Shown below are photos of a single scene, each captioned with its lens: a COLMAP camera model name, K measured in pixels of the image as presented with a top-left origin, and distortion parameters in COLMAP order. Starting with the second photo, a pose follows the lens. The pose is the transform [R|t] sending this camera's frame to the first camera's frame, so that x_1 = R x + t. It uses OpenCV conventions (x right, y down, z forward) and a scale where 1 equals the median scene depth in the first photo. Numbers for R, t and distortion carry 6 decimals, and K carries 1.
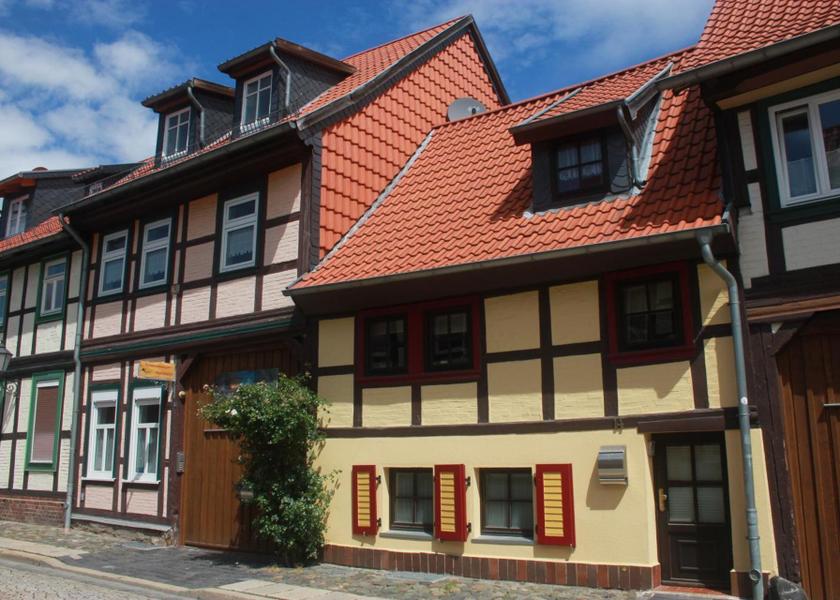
lens RADIAL K [[788.5, 0, 420.0], [0, 788.5, 300.0], [0, 0, 1]] dist [-0.181222, 0.197061]
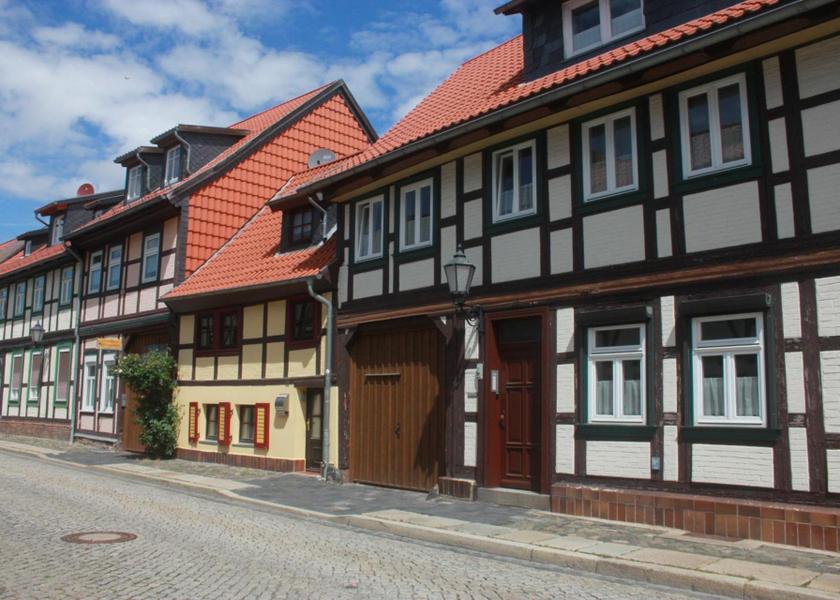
lens RADIAL K [[788.5, 0, 420.0], [0, 788.5, 300.0], [0, 0, 1]] dist [-0.181222, 0.197061]
pose [[0.987511, -0.009854, -0.157241, 0.597084], [0.020722, 0.997496, 0.067625, -0.102669], [0.156181, -0.070039, 0.985242, -0.511635]]
